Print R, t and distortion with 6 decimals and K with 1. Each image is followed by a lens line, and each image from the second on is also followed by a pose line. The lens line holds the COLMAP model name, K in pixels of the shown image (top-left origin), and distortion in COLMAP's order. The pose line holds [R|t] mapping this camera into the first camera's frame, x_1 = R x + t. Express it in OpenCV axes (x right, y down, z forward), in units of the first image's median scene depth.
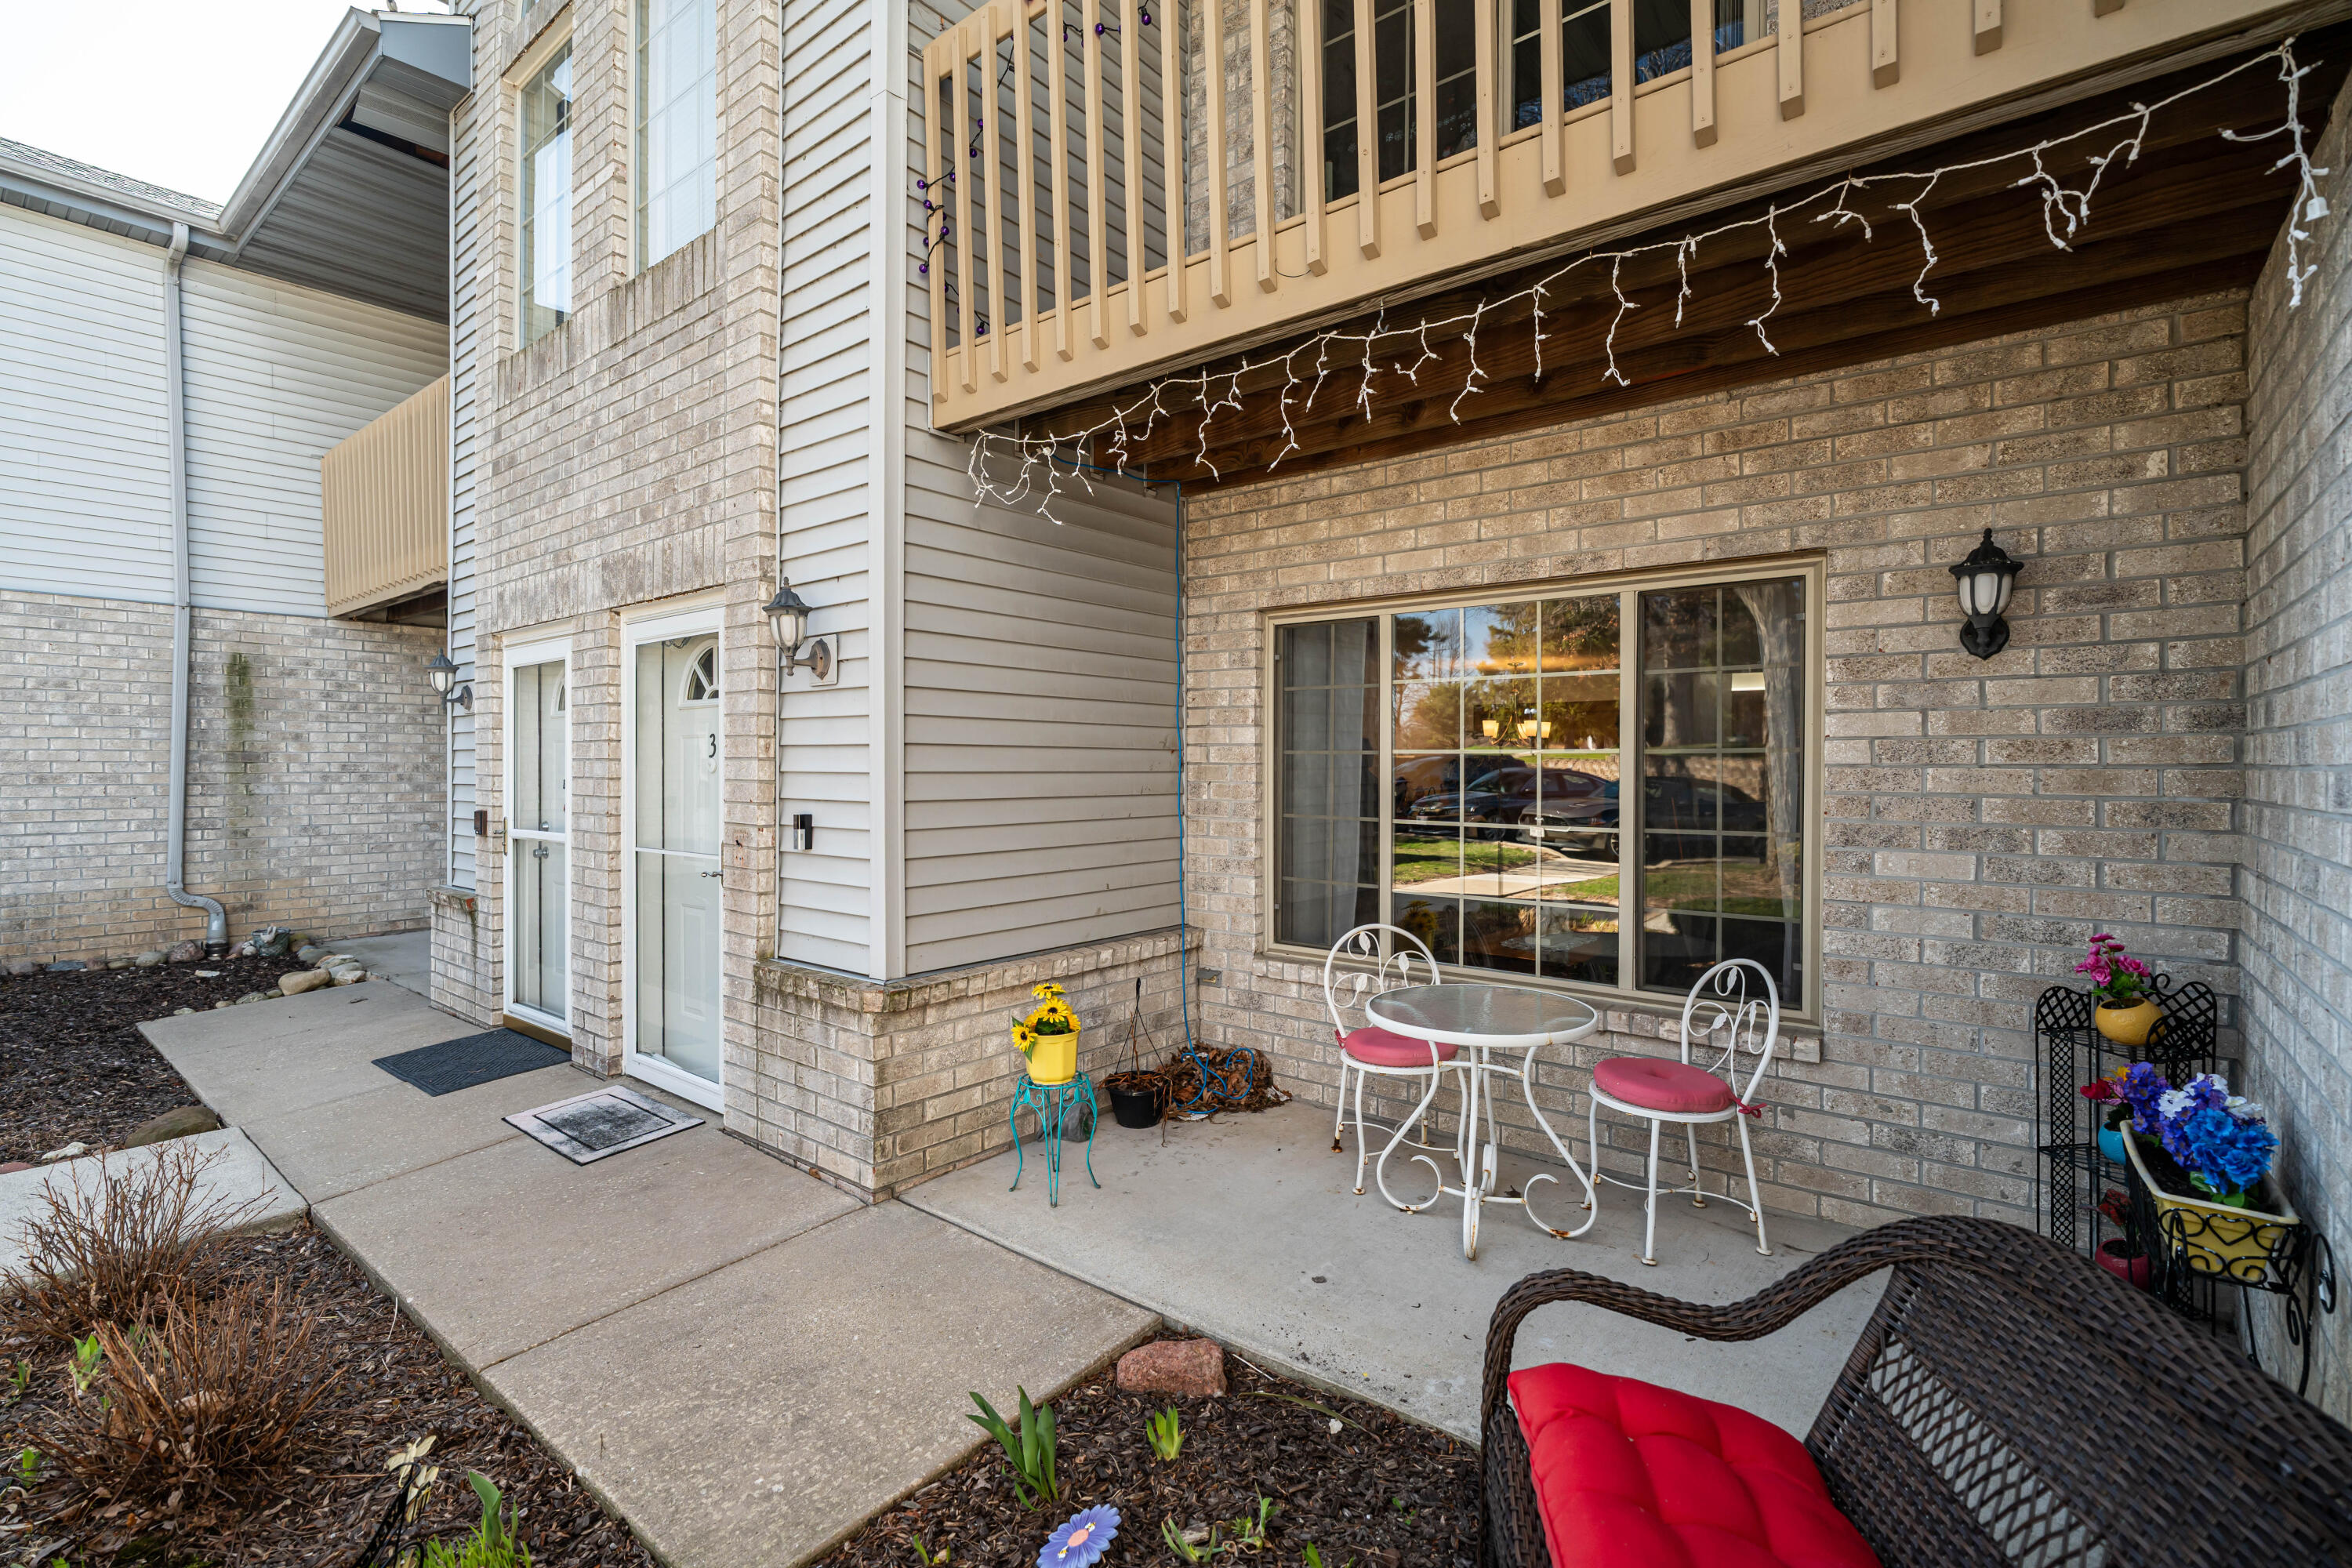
lens RADIAL K [[1112.4, 0, 1176.0], [0, 1112.4, 784.0], [0, 0, 1]] dist [-0.002169, -0.000216]
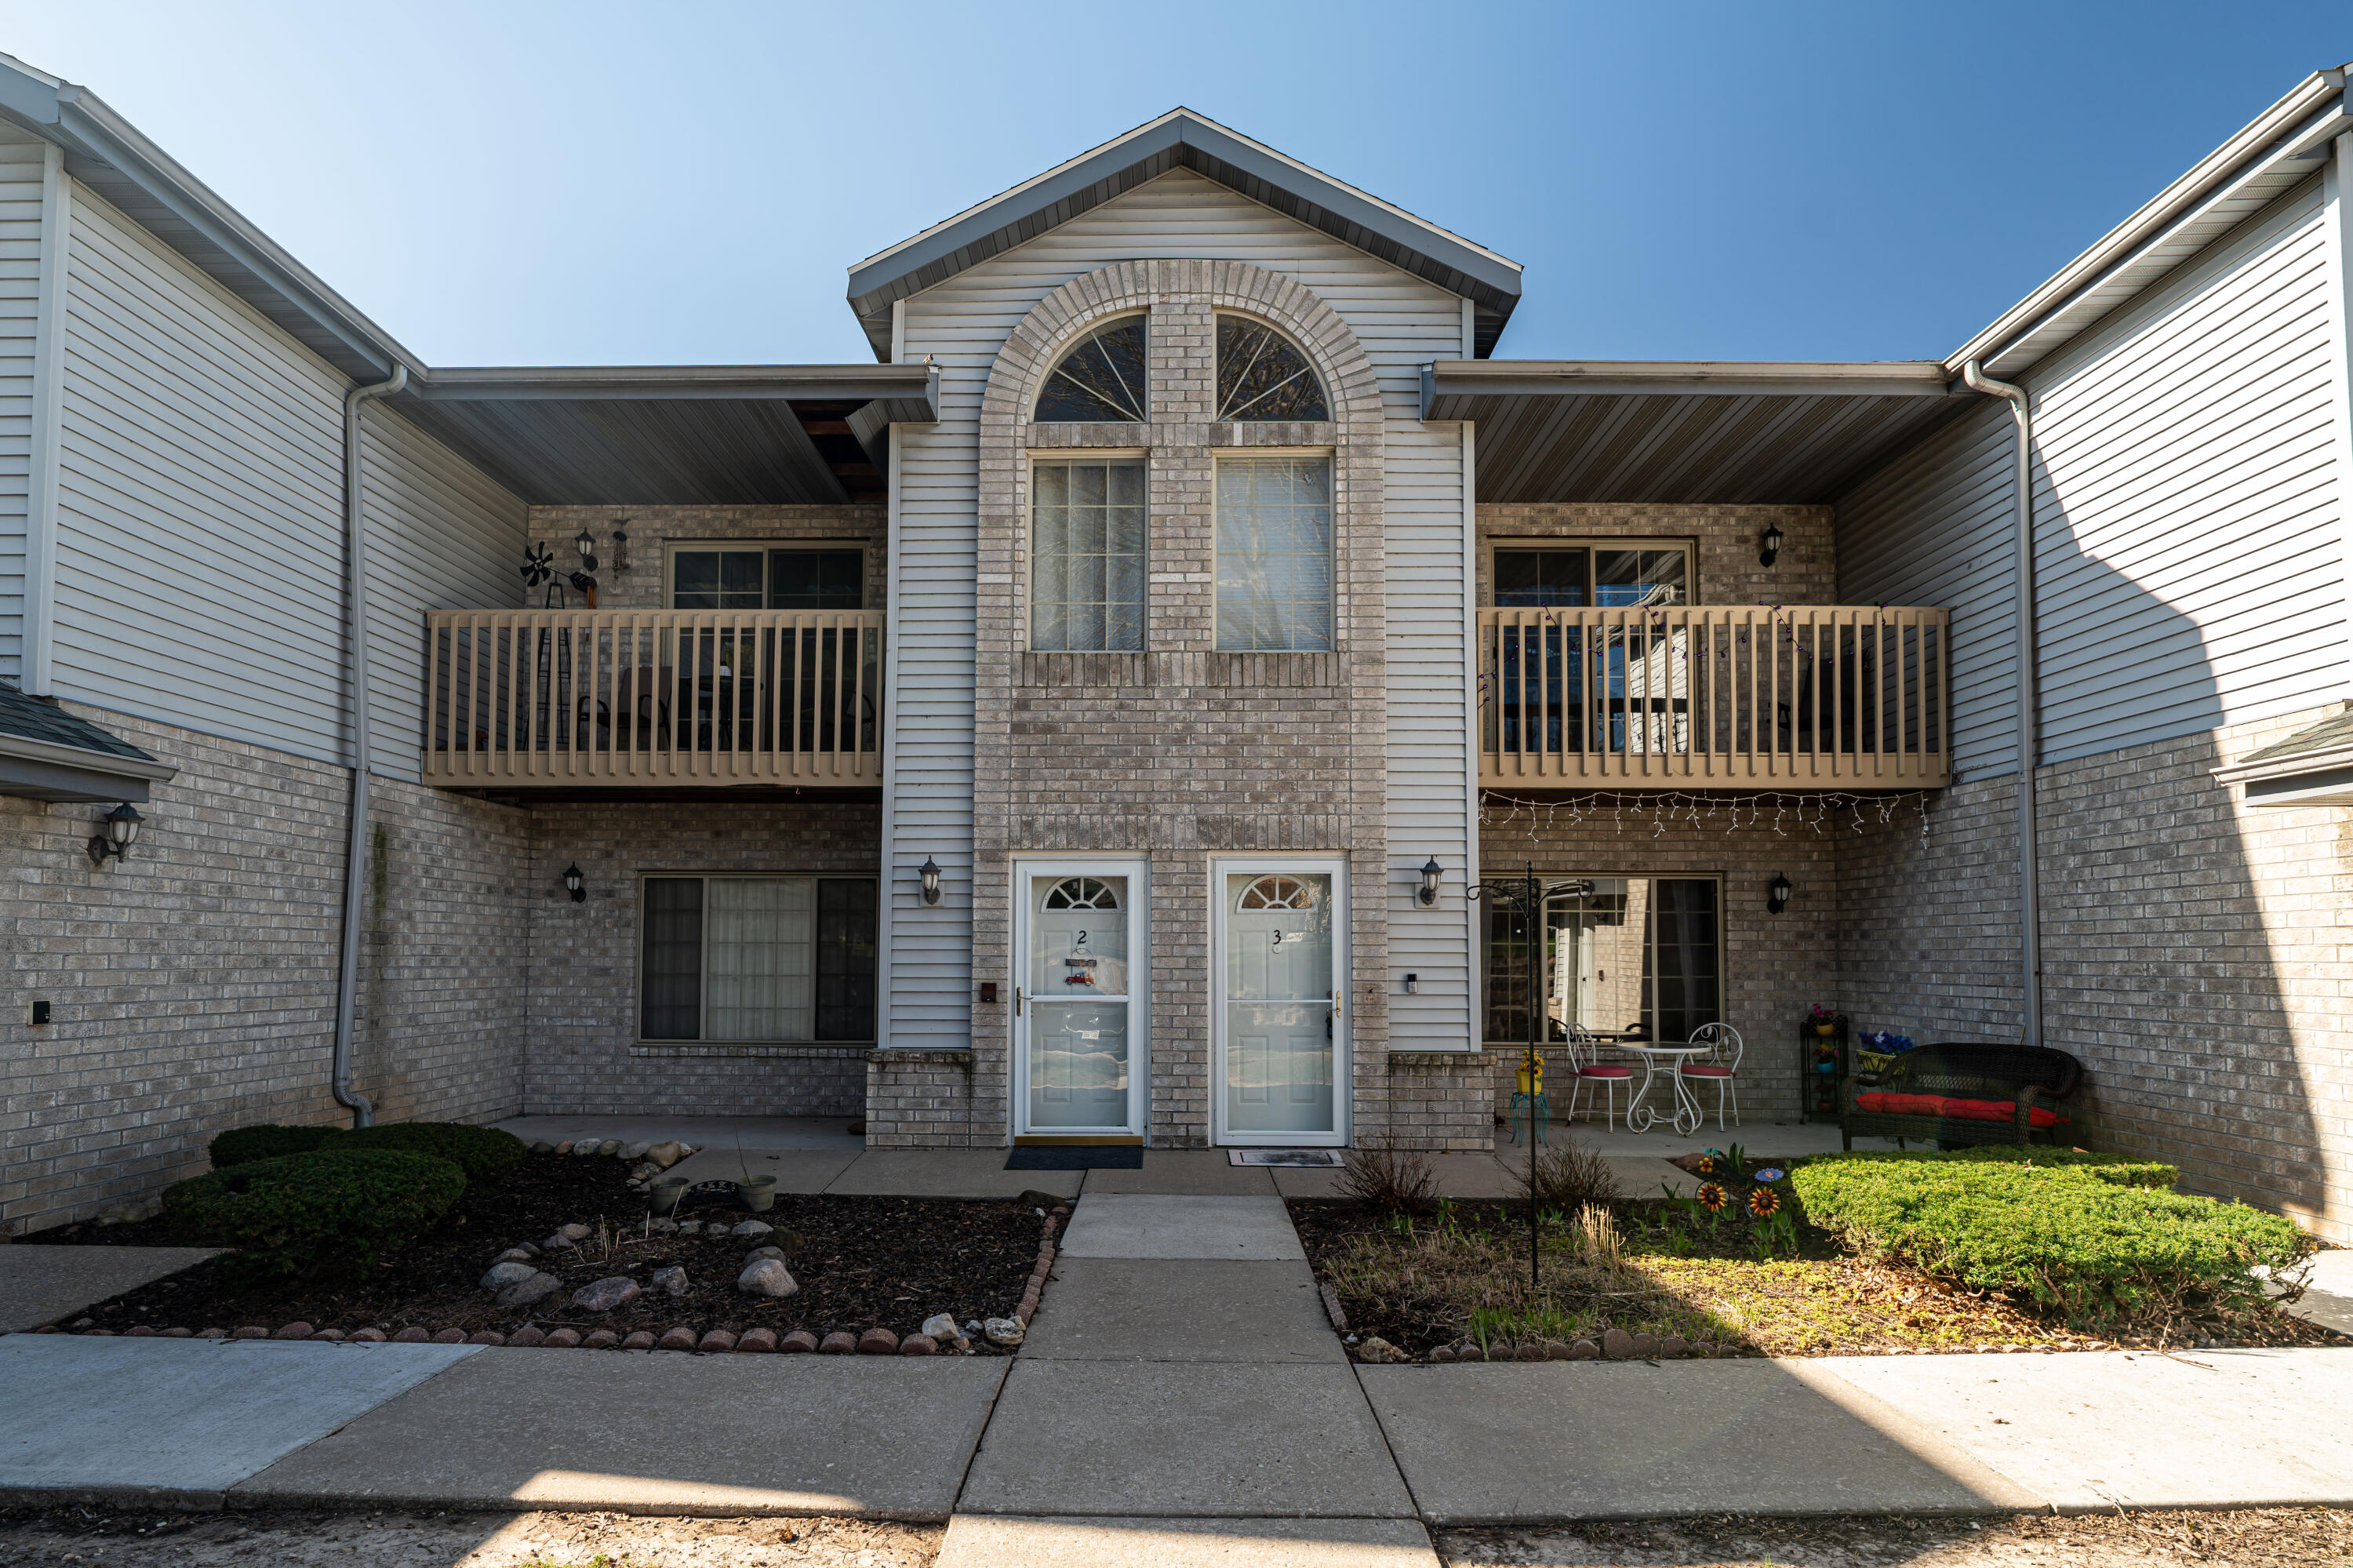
lens RADIAL K [[1318.0, 0, 1174.4], [0, 1318.0, 899.4], [0, 0, 1]] dist [0.000165, 0.000096]
pose [[0.754428, 0.029285, 0.655729, -2.283356], [0.010137, 0.998365, -0.056250, 0.024067], [-0.656305, 0.049084, 0.752898, -0.488666]]
